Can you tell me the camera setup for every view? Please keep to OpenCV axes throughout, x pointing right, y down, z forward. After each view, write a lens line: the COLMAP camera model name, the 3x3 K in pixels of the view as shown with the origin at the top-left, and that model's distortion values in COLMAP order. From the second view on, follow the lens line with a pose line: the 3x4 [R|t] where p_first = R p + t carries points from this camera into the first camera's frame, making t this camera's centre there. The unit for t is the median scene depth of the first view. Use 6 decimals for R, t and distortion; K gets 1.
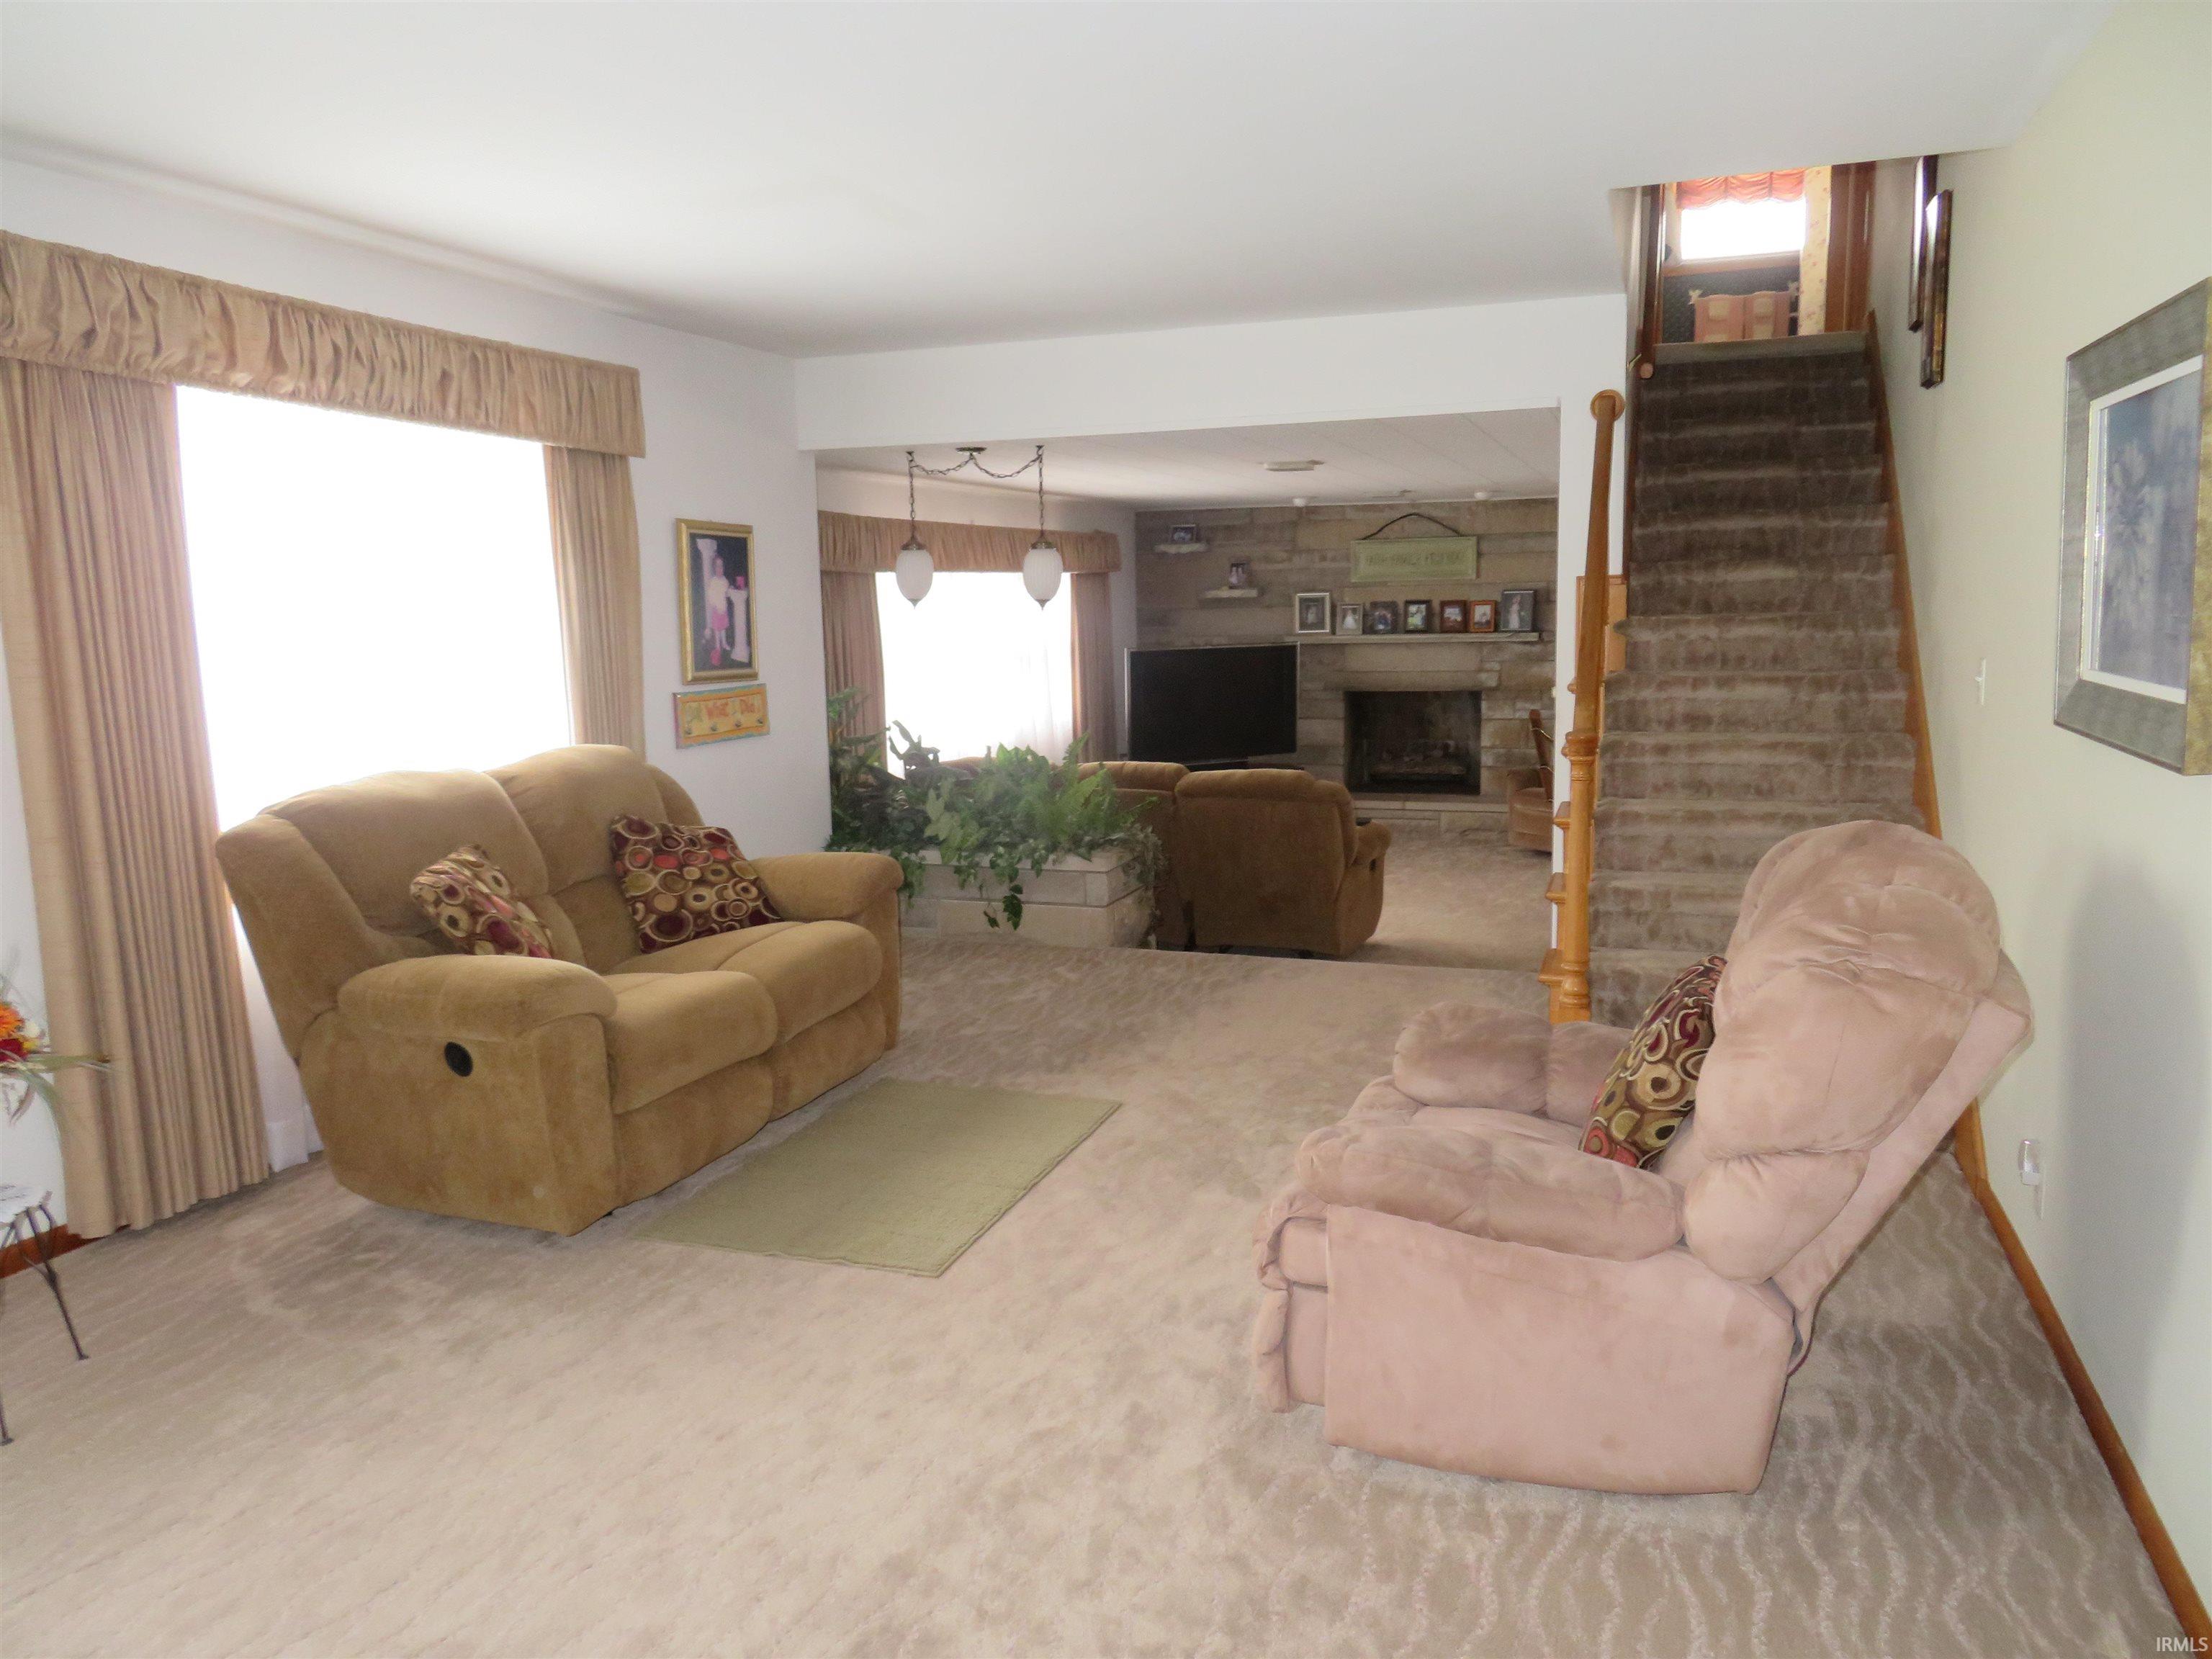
lens RADIAL K [[1564.6, 0, 1106.6], [0, 1564.6, 835.5], [0, 0, 1]] dist [-0.014561, -0.010171]
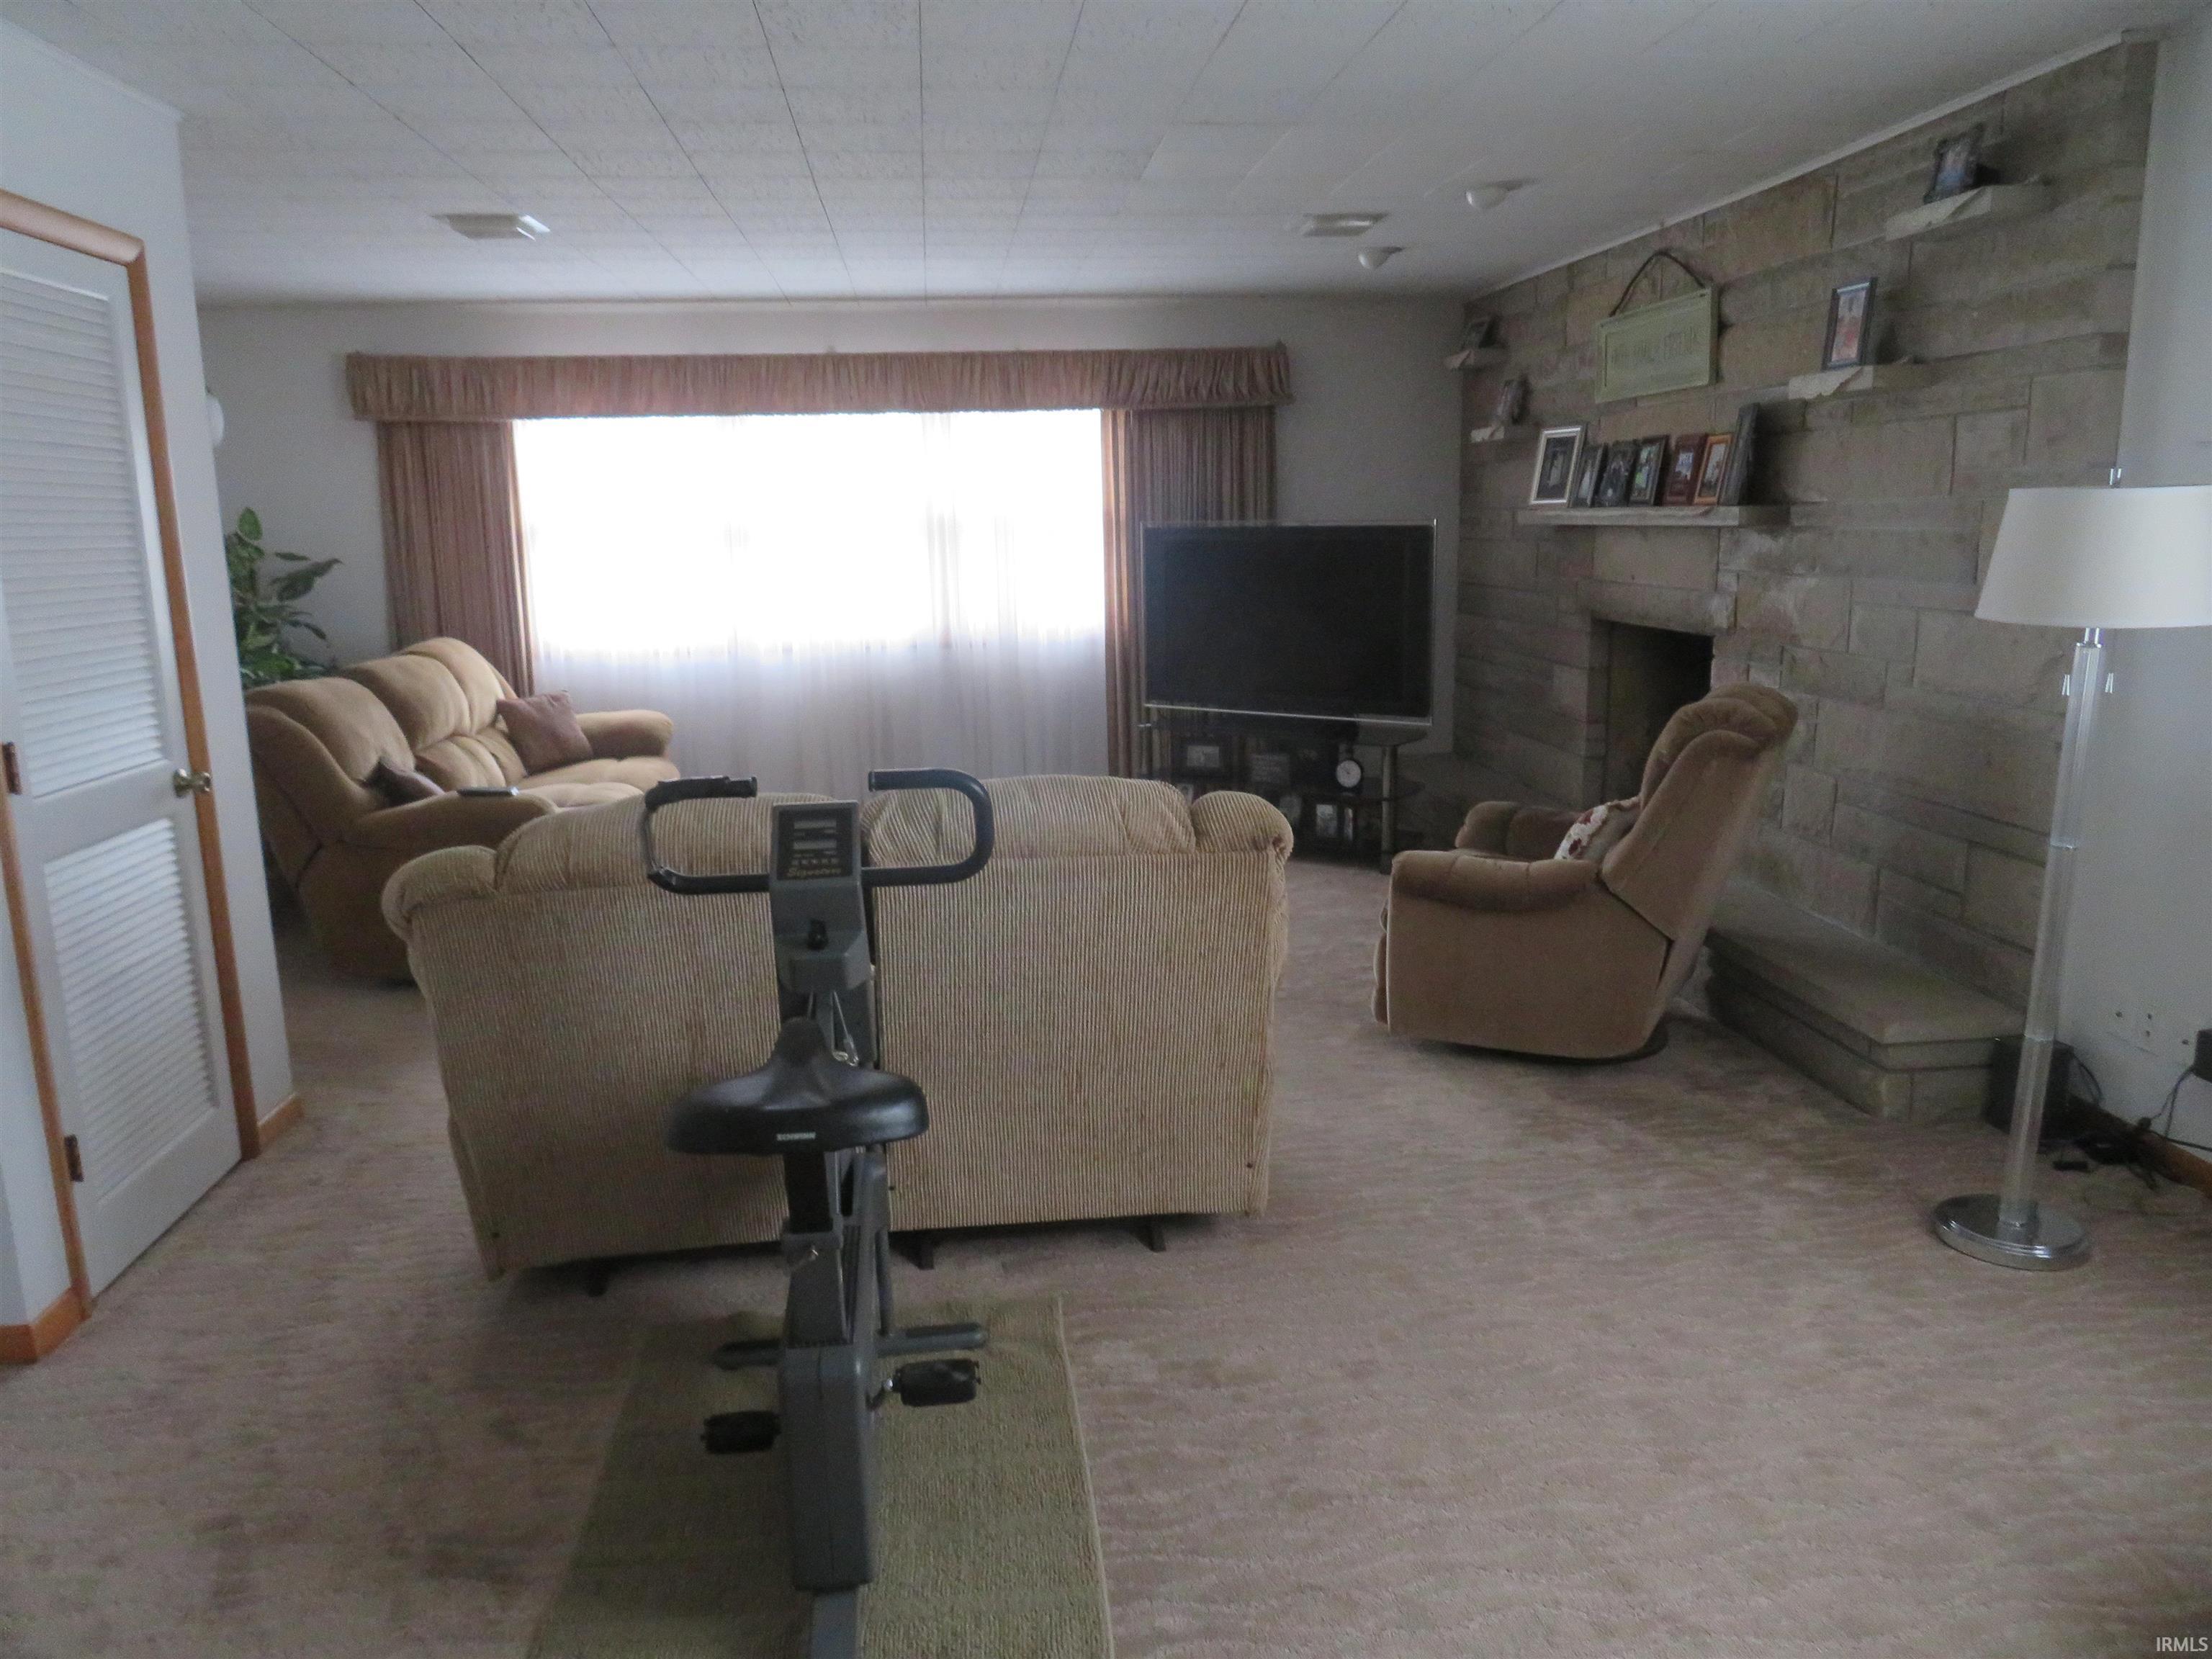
lens RADIAL K [[1564.6, 0, 1106.4], [0, 1564.6, 831.1], [0, 0, 1]] dist [-0.014561, -0.010171]
pose [[0.447017, 0.191885, -0.873703, 0.570510], [-0.128112, 0.980386, 0.149769, -0.082493], [0.885304, 0.044982, 0.462832, 0.639020]]
